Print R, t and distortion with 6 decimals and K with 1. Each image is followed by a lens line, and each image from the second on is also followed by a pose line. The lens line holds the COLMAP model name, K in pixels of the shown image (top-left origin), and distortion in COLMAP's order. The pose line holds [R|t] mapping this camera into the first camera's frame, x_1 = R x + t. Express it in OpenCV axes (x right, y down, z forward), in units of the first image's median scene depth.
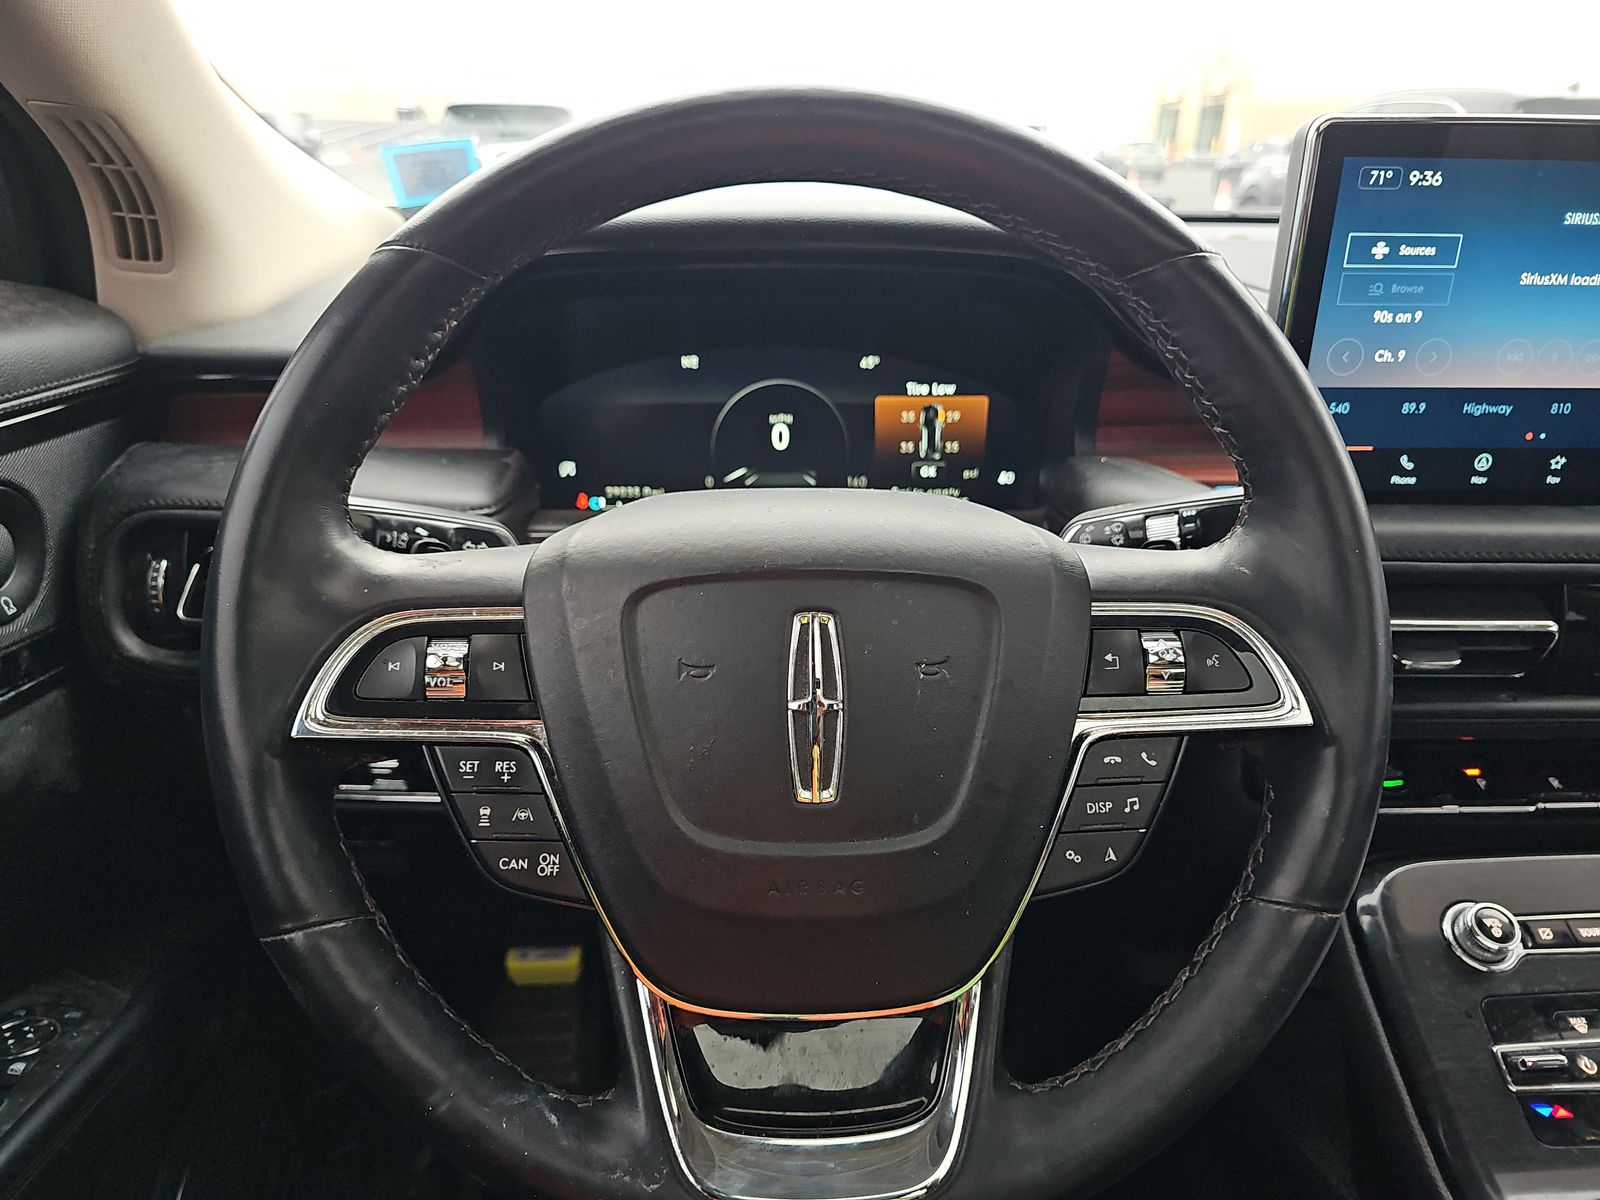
lens RADIAL K [[1243.4, 0, 799.7], [0, 1243.4, 595.0], [0, 0, 1]] dist [0.011817, 0.000079]
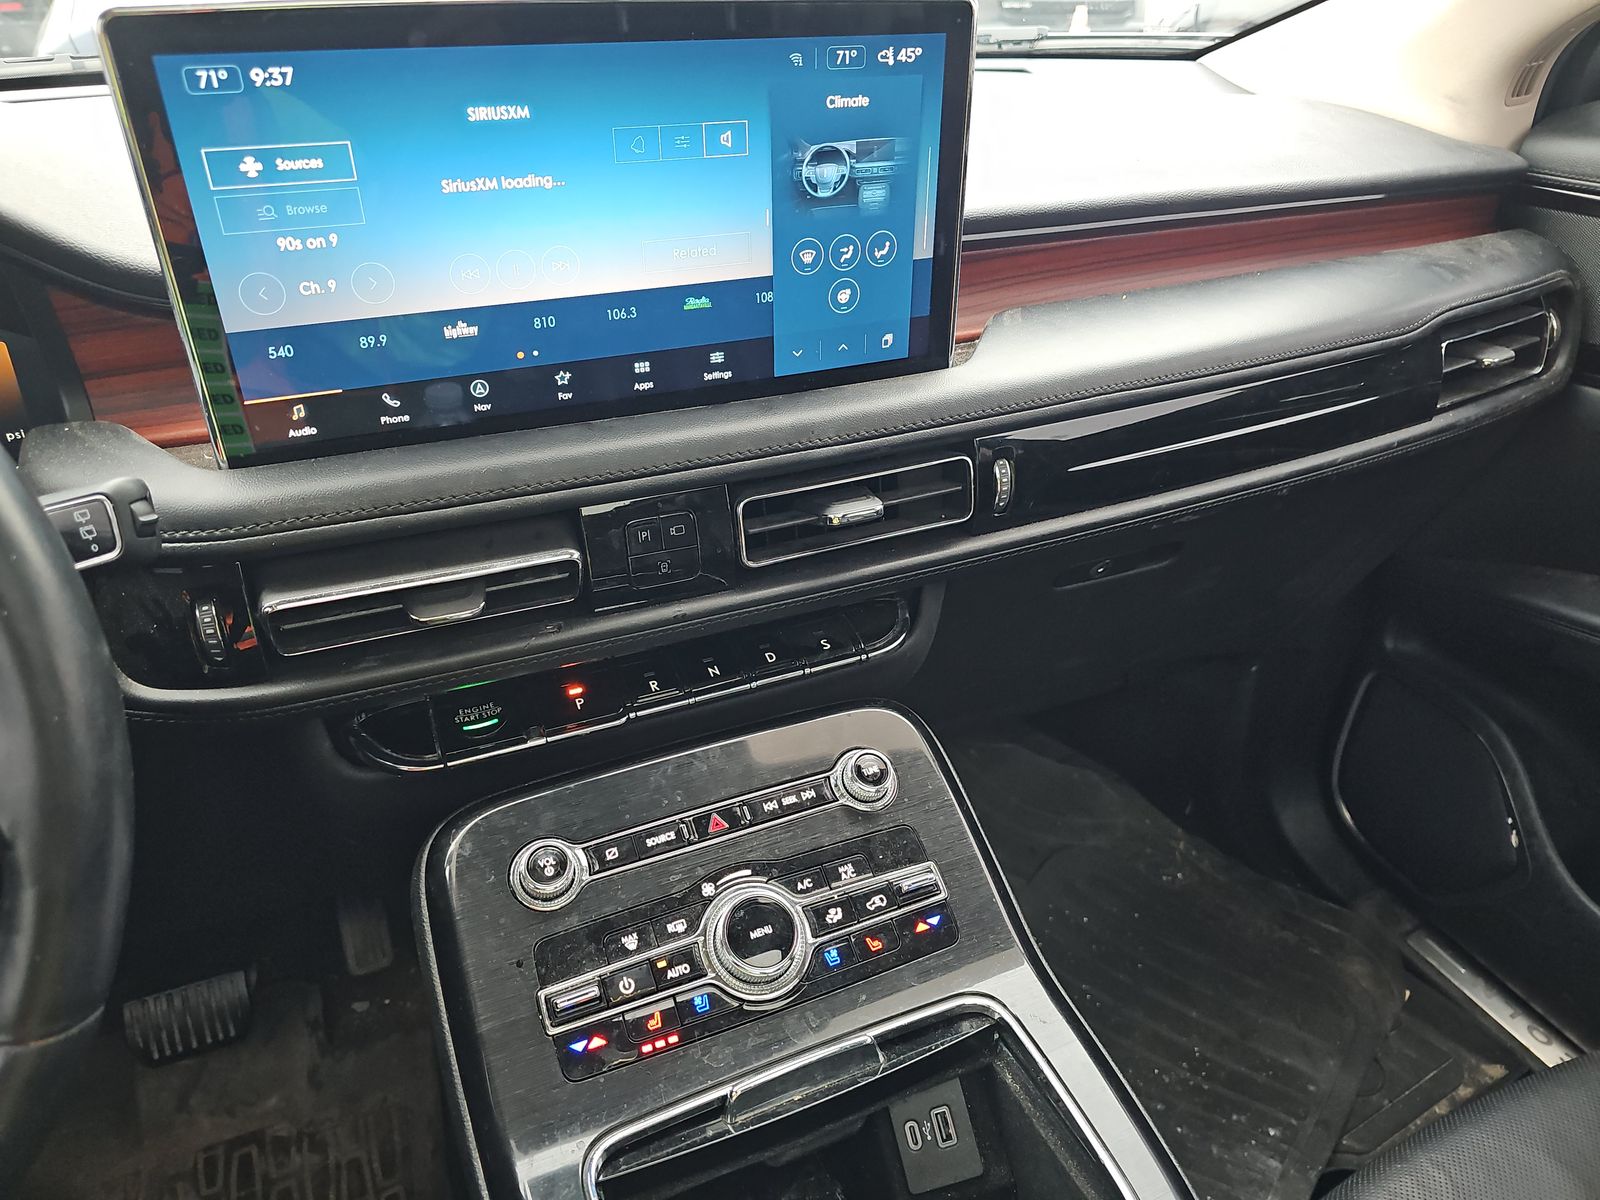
lens RADIAL K [[1064.2, 0, 798.7], [0, 1064.2, 603.5], [0, 0, 1]] dist [-0.023634, -0.003422]
pose [[0.941146, -0.185245, 0.282716, 0.547893], [0.142033, 0.975754, 0.166528, -0.050456], [-0.306710, -0.116572, 0.944638, 0.167072]]
